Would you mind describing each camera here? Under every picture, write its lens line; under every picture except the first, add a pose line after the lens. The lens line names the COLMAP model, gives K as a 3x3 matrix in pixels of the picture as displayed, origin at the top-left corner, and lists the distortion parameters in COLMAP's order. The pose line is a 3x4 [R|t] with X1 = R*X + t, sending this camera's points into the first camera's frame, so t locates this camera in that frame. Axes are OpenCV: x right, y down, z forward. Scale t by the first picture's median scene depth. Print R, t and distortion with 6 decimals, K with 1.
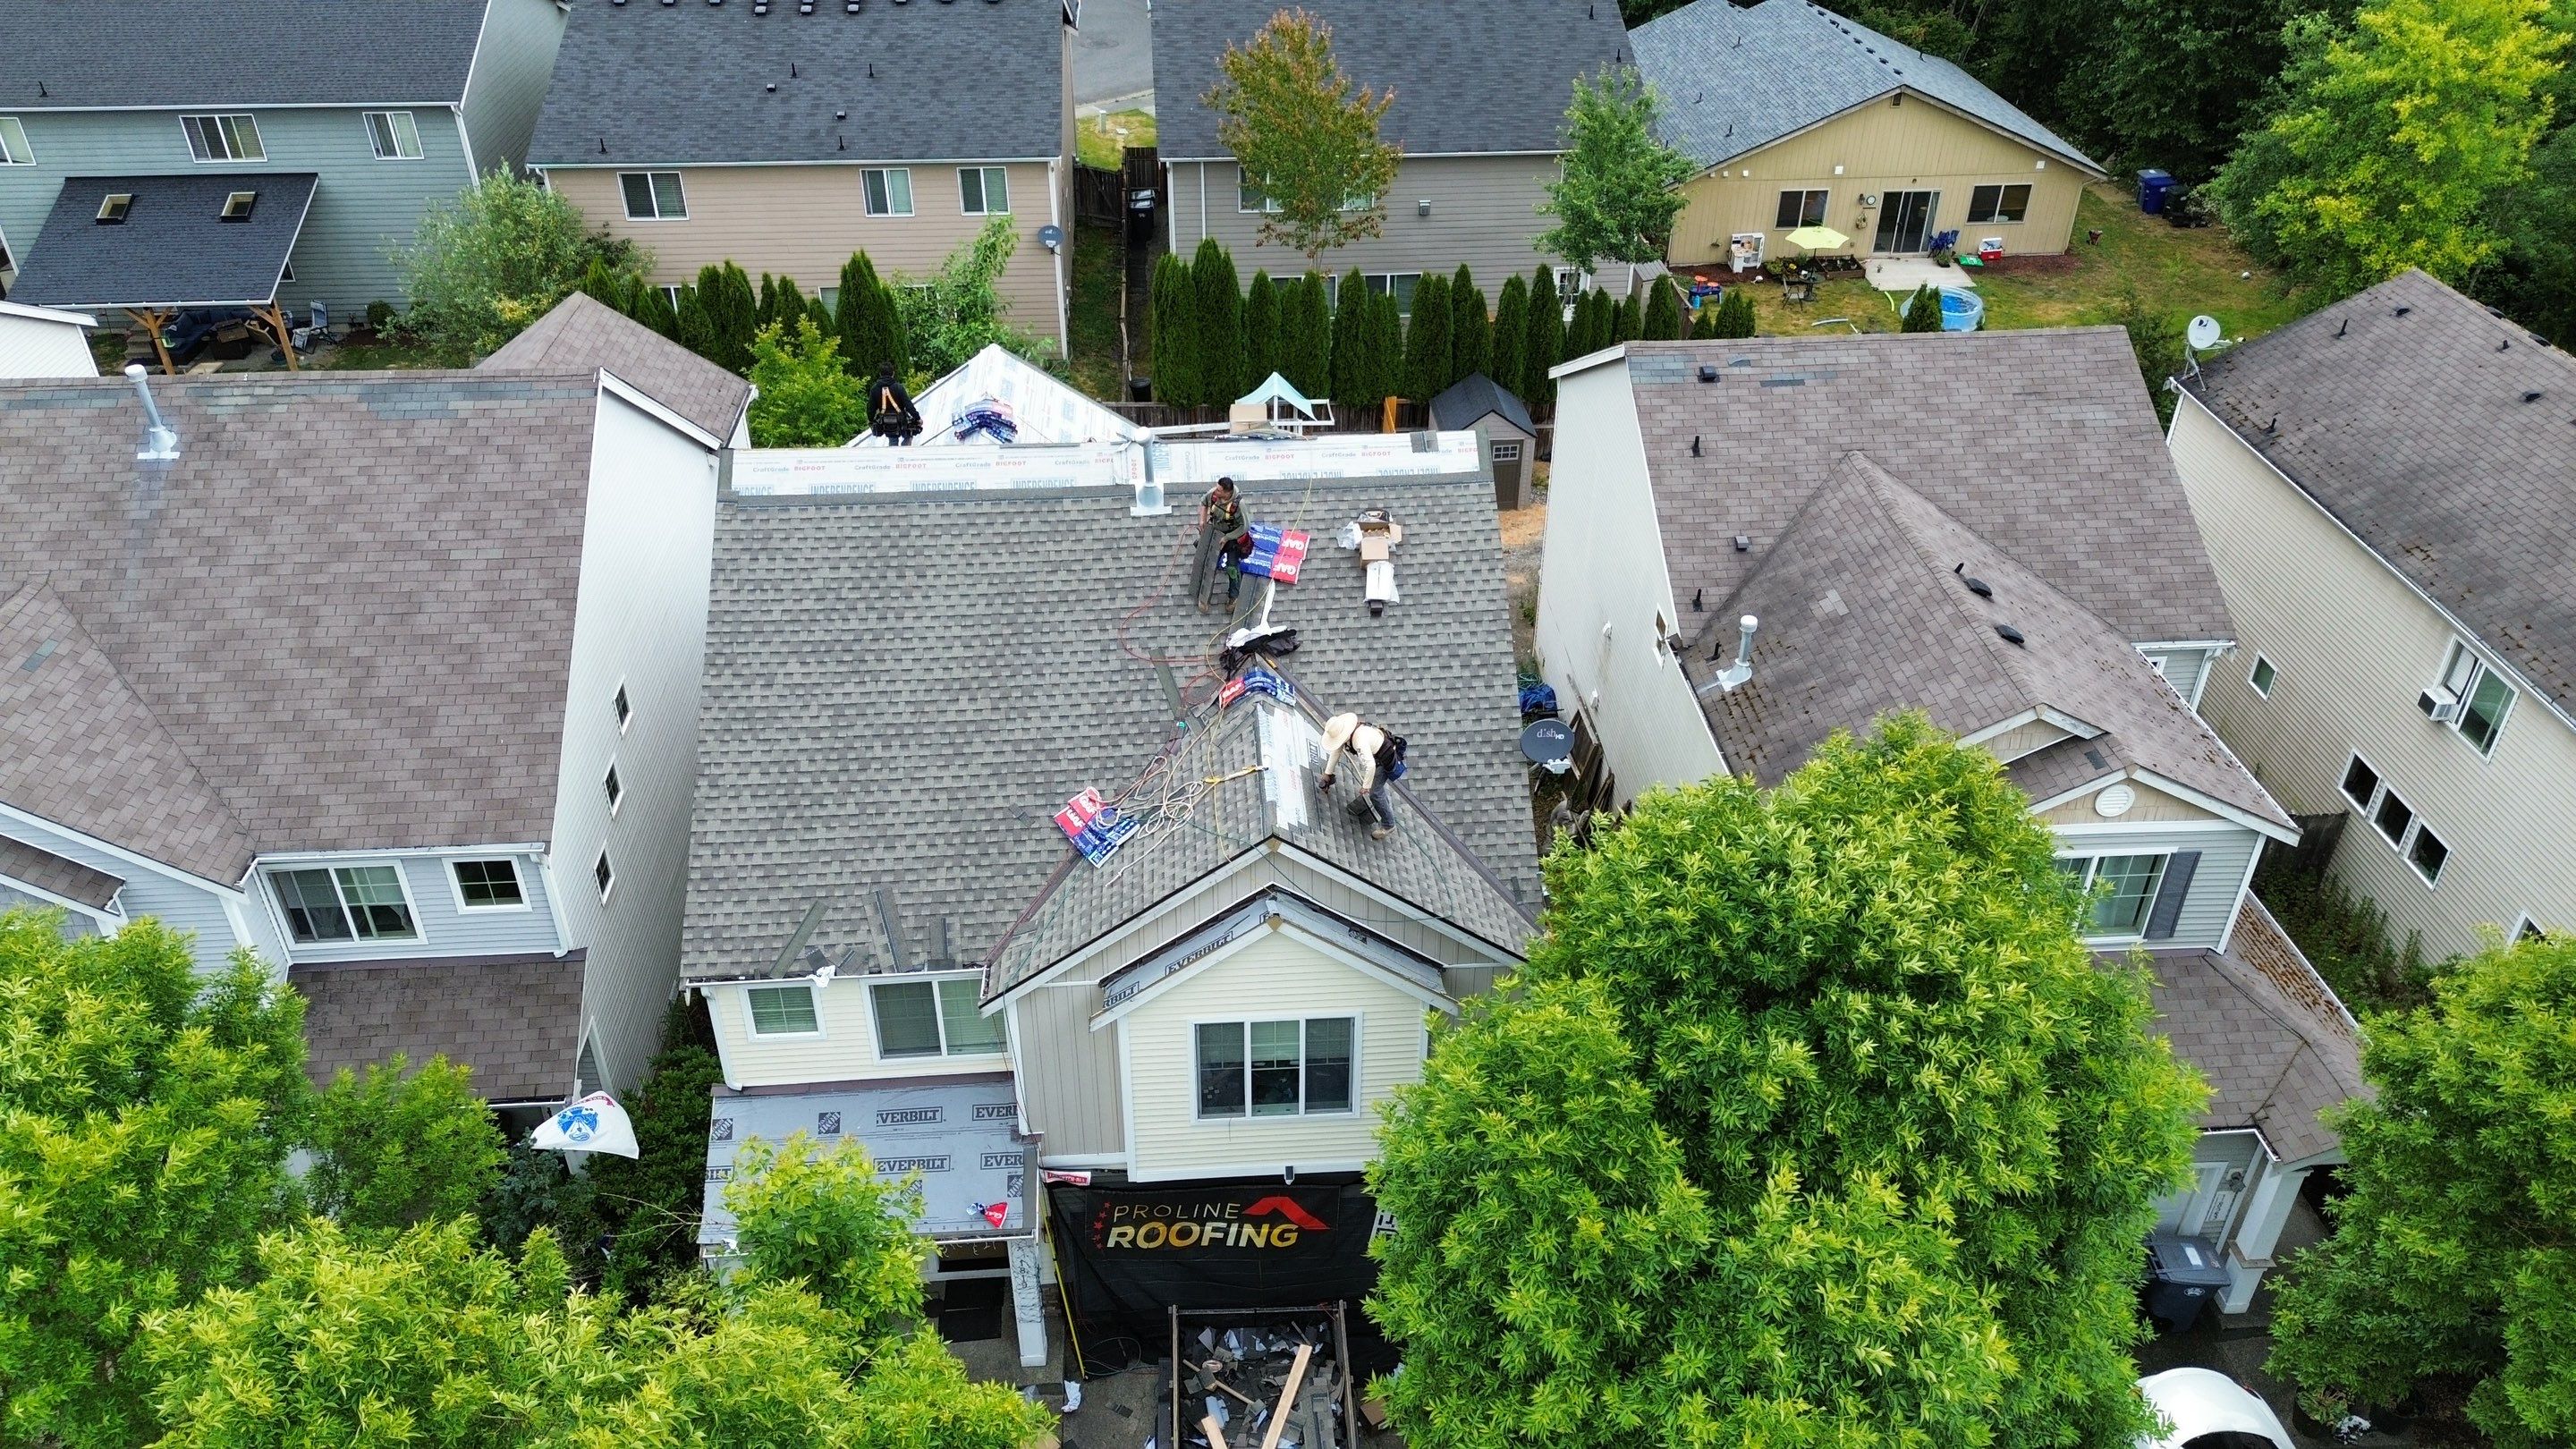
lens RADIAL K [[1830.7, 0, 1286.9], [0, 1830.7, 722.7], [0, 0, 1]] dist [0.092850, -0.078351]
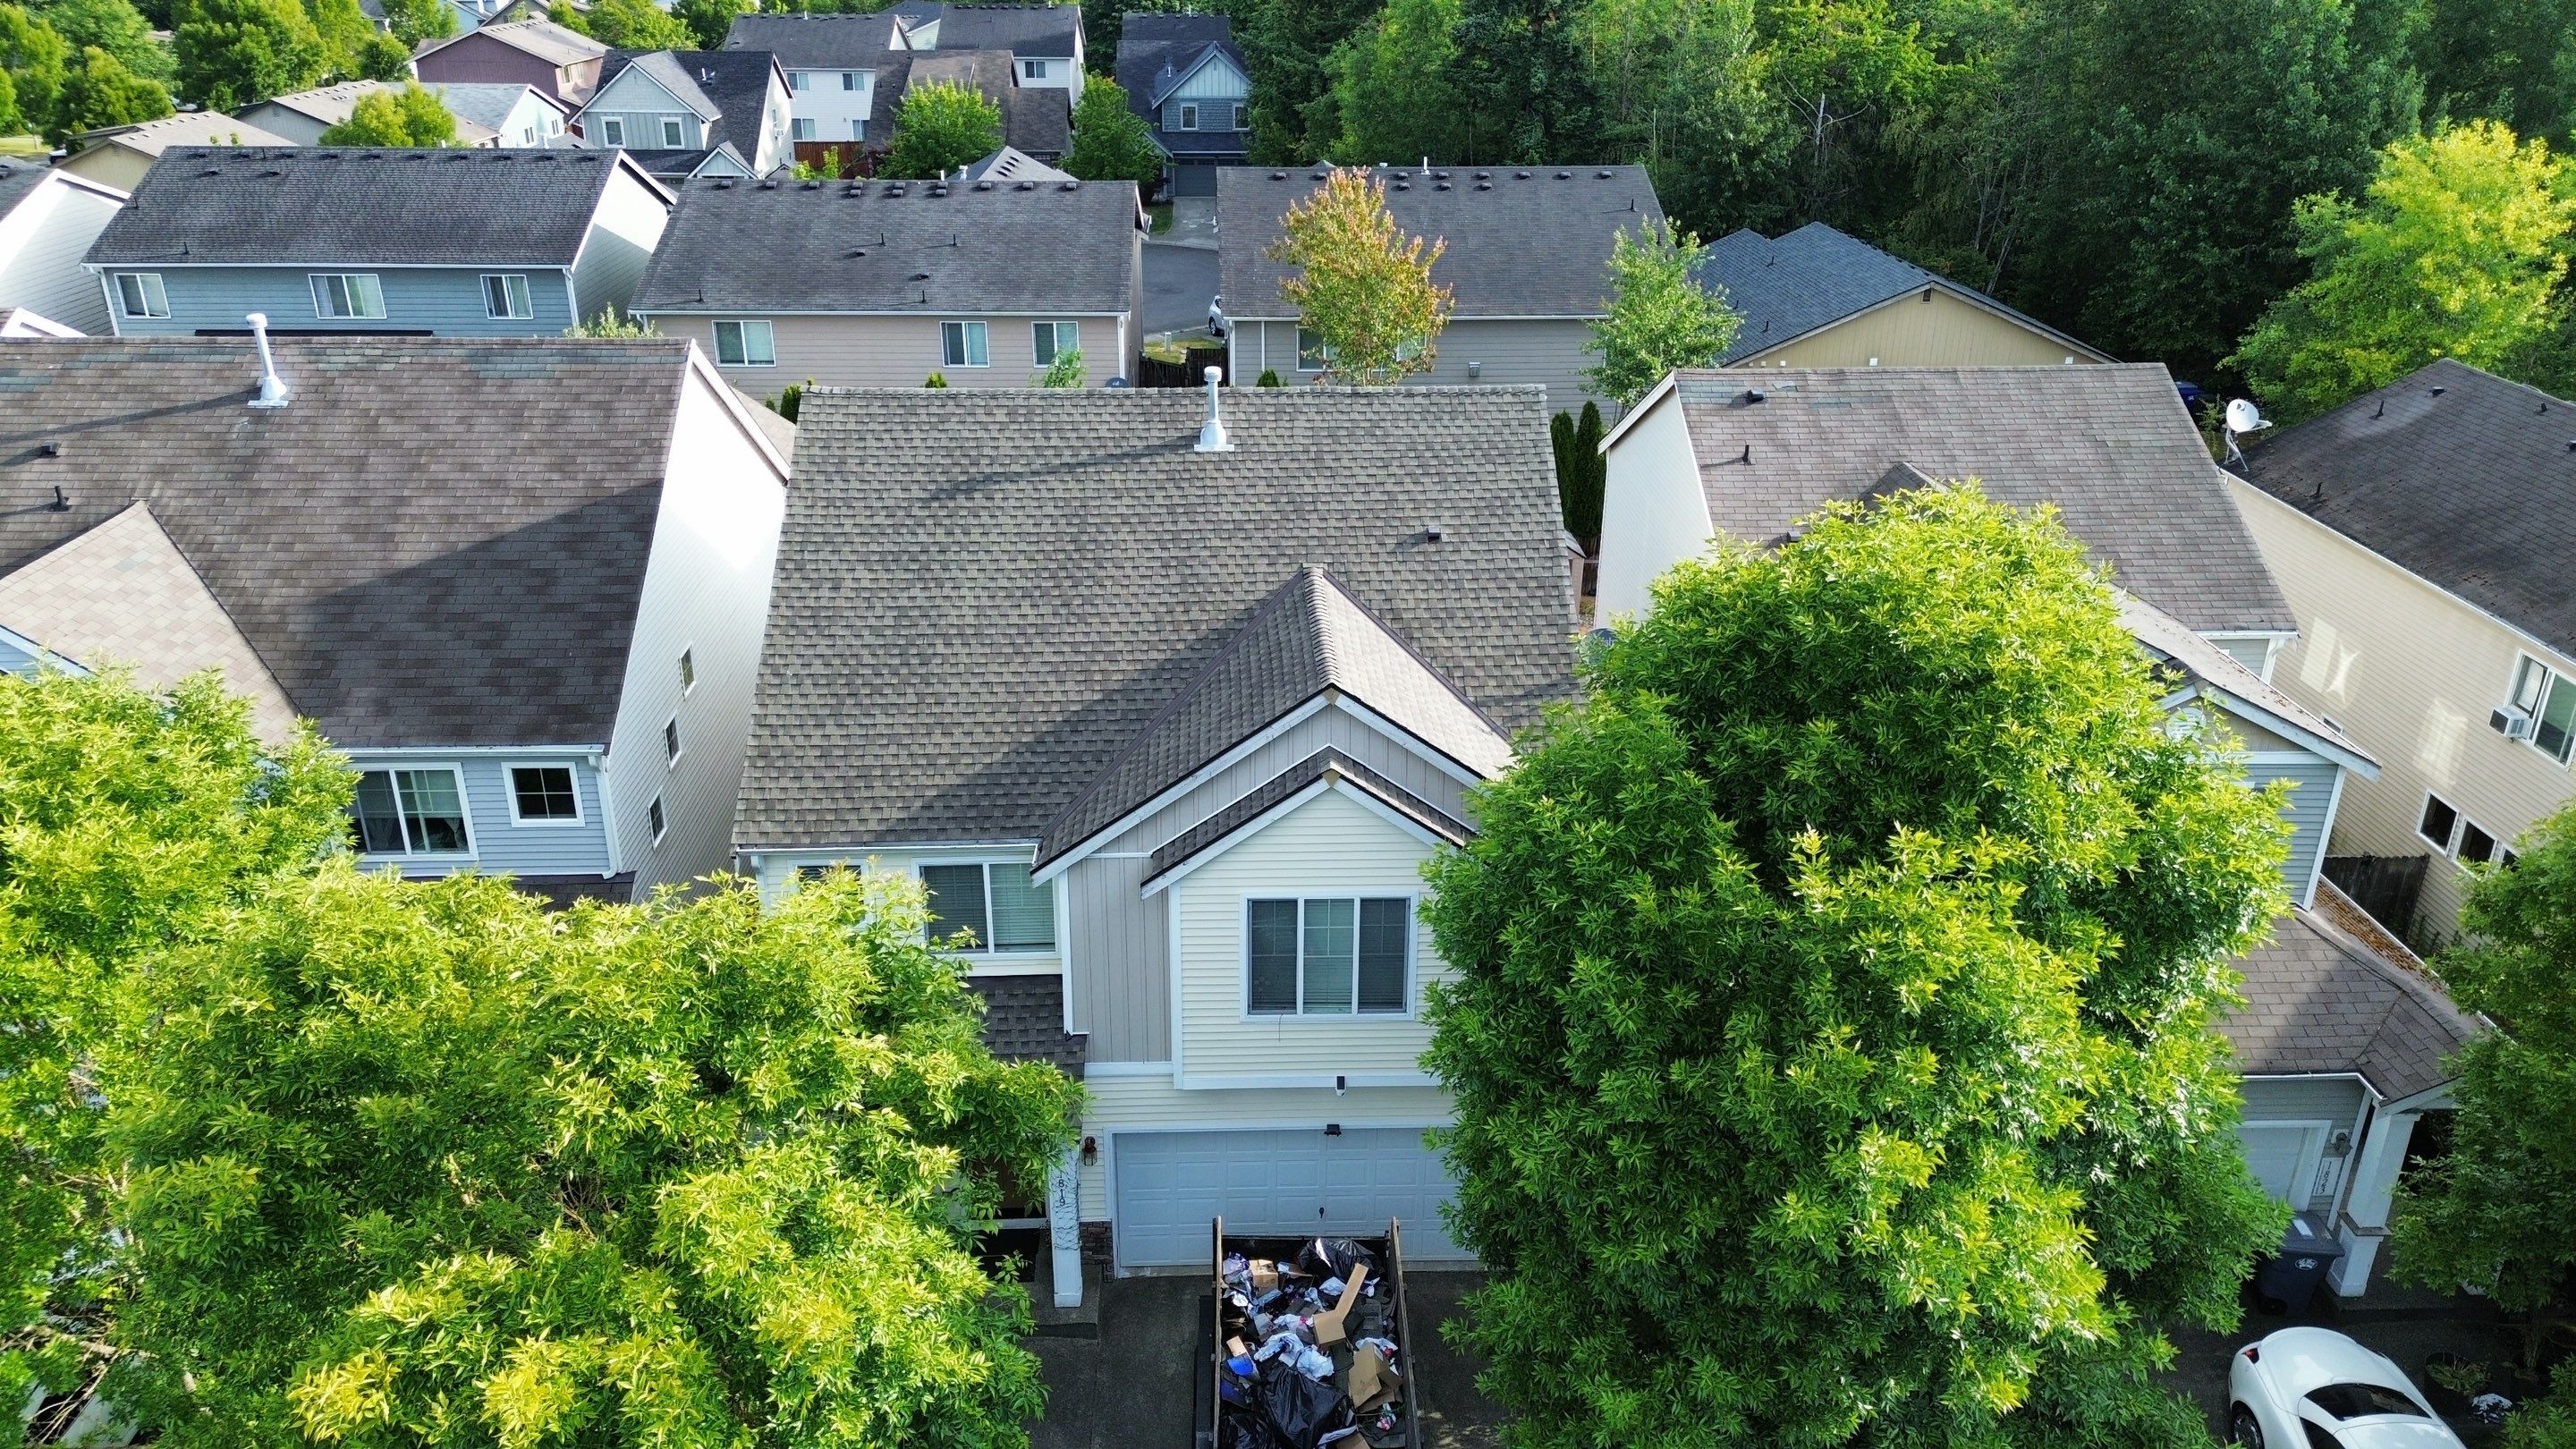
lens RADIAL K [[1823.3, 0, 1286.3], [0, 1823.3, 726.2], [0, 0, 1]] dist [0.109876, -0.107121]
pose [[0.999564, 0.015744, -0.024974, -0.006015], [-0.019905, 0.984142, -0.176265, 0.223664], [0.021803, 0.176685, 0.984026, 0.021129]]
